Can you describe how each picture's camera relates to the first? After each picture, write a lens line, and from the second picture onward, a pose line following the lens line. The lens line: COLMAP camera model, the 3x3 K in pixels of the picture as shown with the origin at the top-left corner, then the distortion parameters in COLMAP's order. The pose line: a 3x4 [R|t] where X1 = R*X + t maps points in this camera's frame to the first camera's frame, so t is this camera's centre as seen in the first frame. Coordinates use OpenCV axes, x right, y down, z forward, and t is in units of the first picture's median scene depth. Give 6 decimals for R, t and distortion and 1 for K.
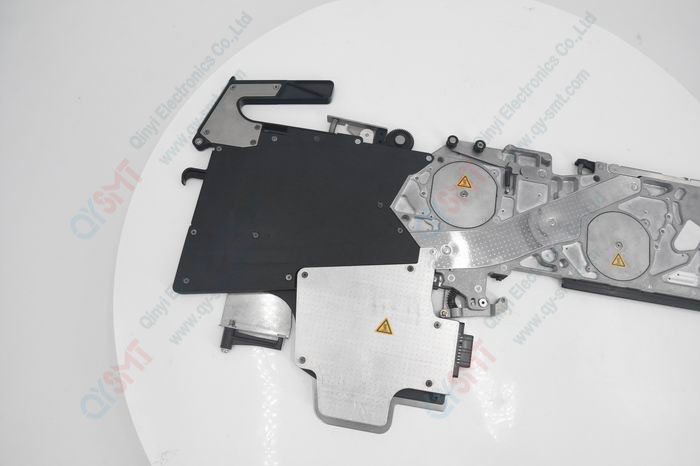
lens RADIAL K [[478.4, 0, 350.0], [0, 478.4, 233.0], [0, 0, 1]] dist [-0.127124, 0.052511]
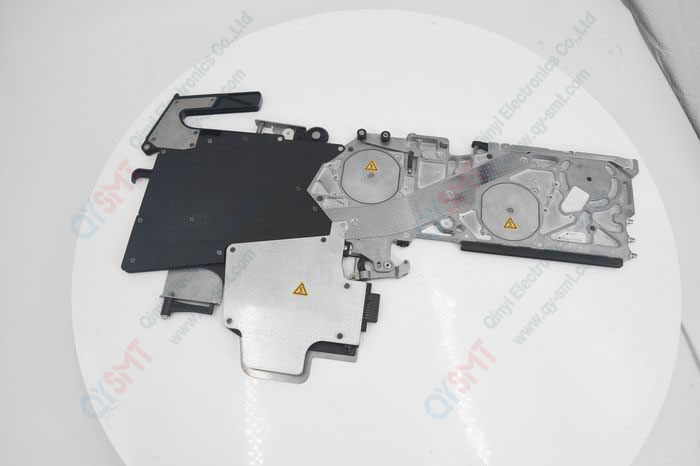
lens RADIAL K [[478.4, 0, 350.0], [0, 478.4, 233.0], [0, 0, 1]] dist [-0.127124, 0.052511]
pose [[0.998531, -0.053931, -0.005317, 0.190266], [0.053163, 0.993874, -0.096894, 0.167136], [0.010510, 0.096469, 0.995281, -0.142719]]
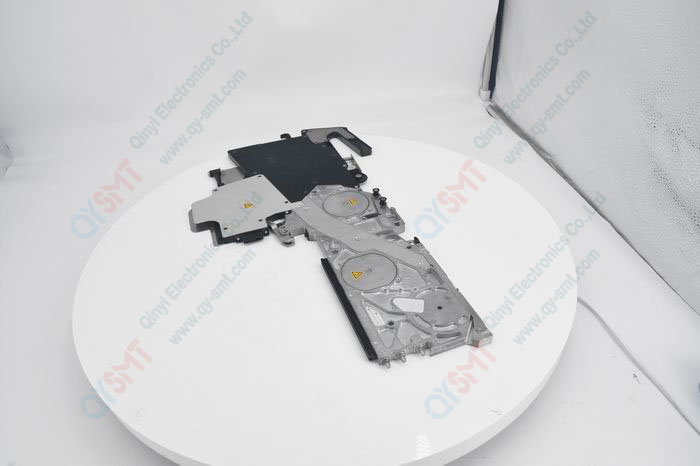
lens RADIAL K [[478.4, 0, 350.0], [0, 478.4, 233.0], [0, 0, 1]] dist [-0.127124, 0.052511]
pose [[0.502554, 0.506038, -0.700974, 1.407244], [-0.814544, 0.548884, -0.187733, 0.256405], [0.289754, 0.665321, 0.688034, -0.009395]]
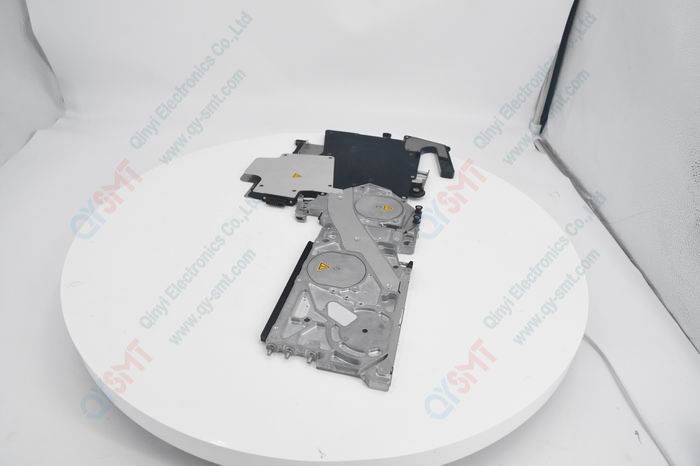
lens RADIAL K [[478.4, 0, 350.0], [0, 478.4, 233.0], [0, 0, 1]] dist [-0.127124, 0.052511]
pose [[-0.034134, 0.556852, -0.829910, 1.529574], [-0.971507, 0.176386, 0.158309, -0.216944], [0.234539, 0.811667, 0.534965, 0.256172]]
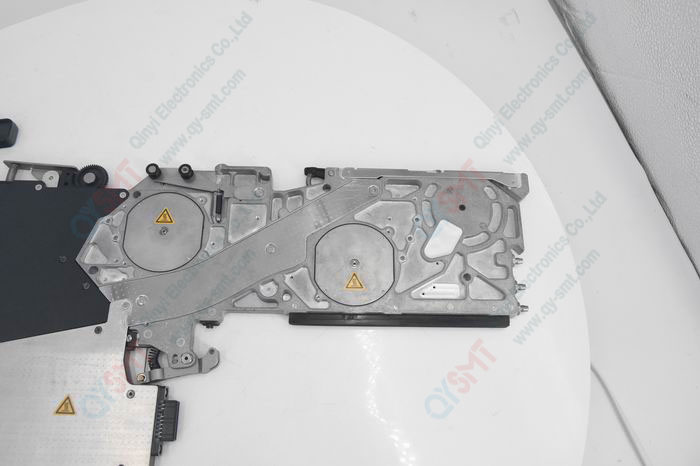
lens RADIAL K [[560.2, 0, 350.0], [0, 560.2, 233.0], [0, 0, 1]] dist [-0.106556, 0.110346]
pose [[0.984210, -0.146098, 0.099927, 0.470628], [0.152501, 0.986497, -0.059719, 0.030648], [-0.089853, 0.074016, 0.993201, -0.004212]]
